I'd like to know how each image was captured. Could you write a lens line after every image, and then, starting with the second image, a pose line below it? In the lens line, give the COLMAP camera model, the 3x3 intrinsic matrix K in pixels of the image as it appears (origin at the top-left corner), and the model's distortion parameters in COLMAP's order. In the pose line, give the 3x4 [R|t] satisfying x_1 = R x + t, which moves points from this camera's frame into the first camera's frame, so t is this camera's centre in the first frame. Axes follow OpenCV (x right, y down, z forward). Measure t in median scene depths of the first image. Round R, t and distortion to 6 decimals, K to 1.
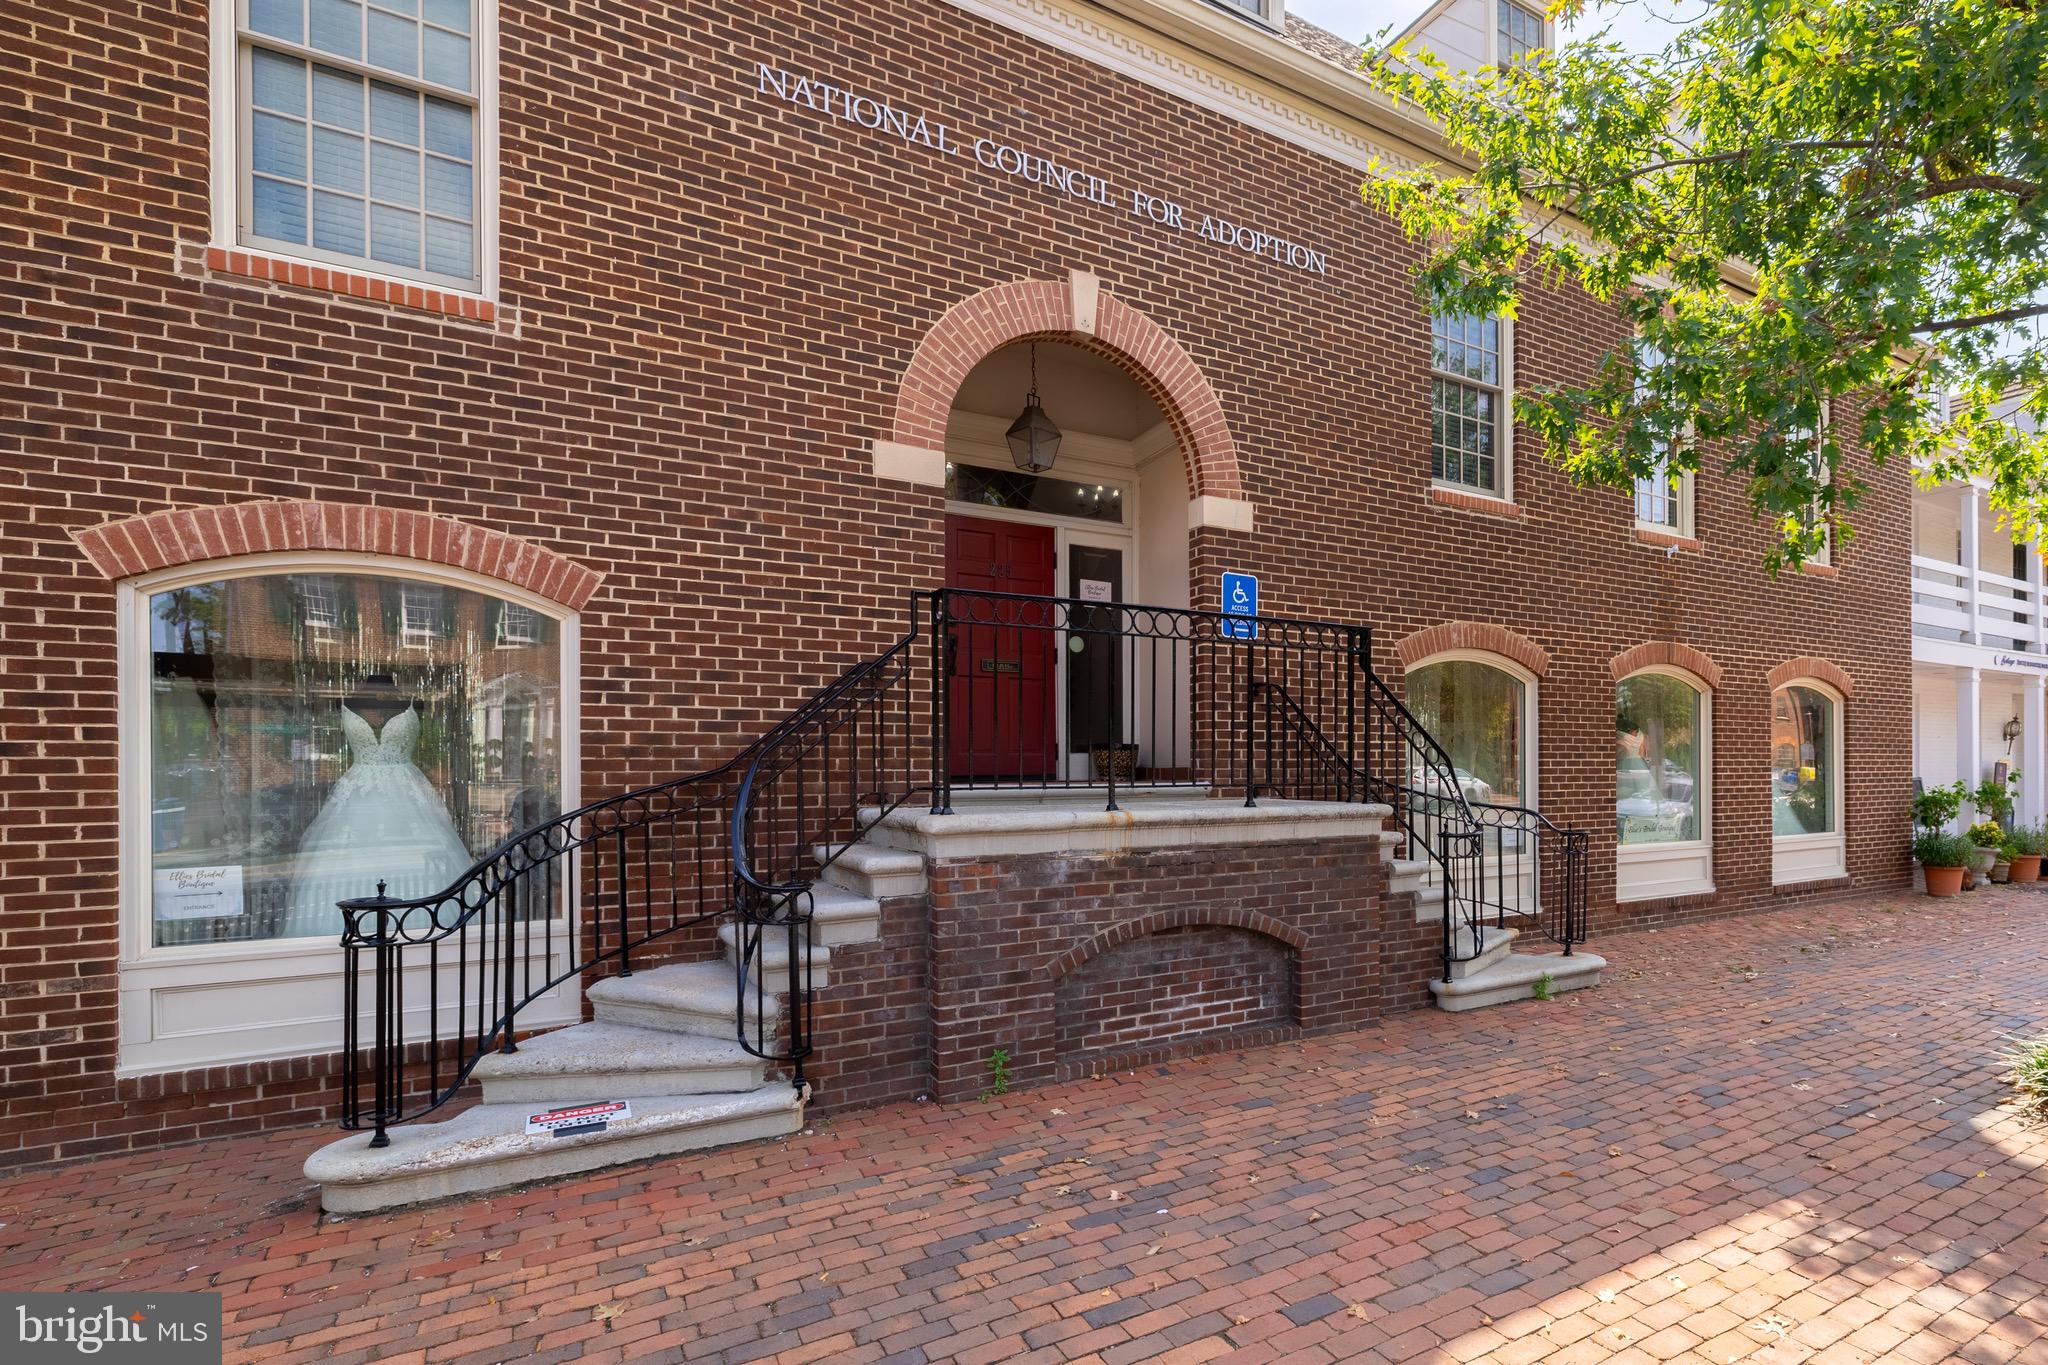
lens RADIAL K [[841.7, 0, 1057.0], [0, 841.7, 739.6], [0, 0, 1]] dist [0.012181, 0.000340]
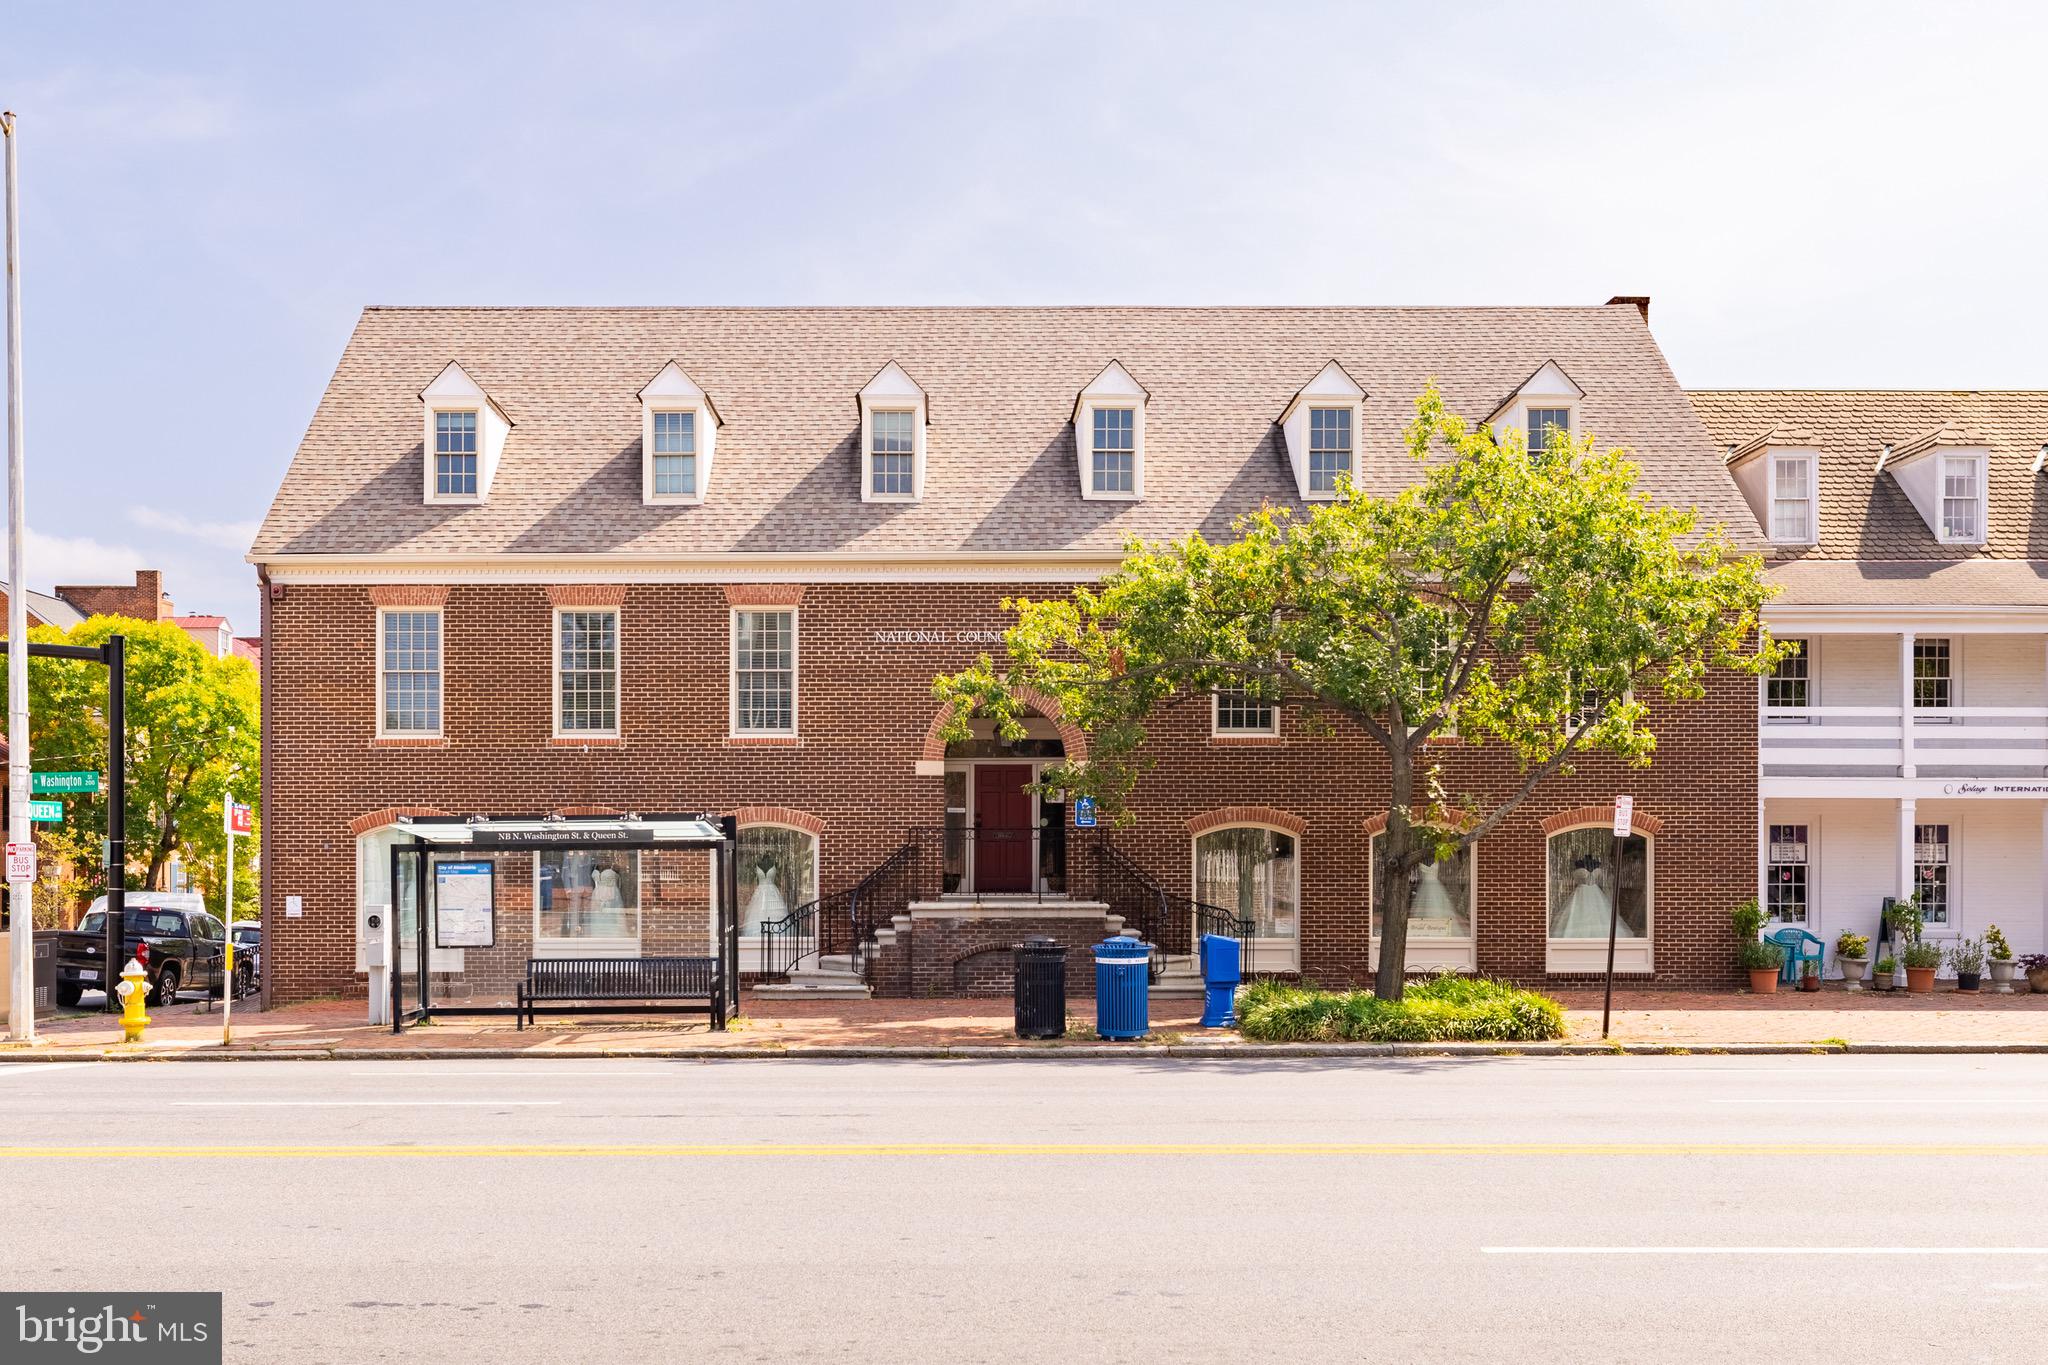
lens RADIAL K [[1378.3, 0, 1019.7], [0, 1378.3, 685.1], [0, 0, 1]] dist [0.007848, 0.000488]
pose [[0.892016, -0.055584, -0.448574, 2.345898], [0.013624, 0.995266, -0.096233, -0.201044], [0.451799, 0.079730, 0.888550, -3.138994]]
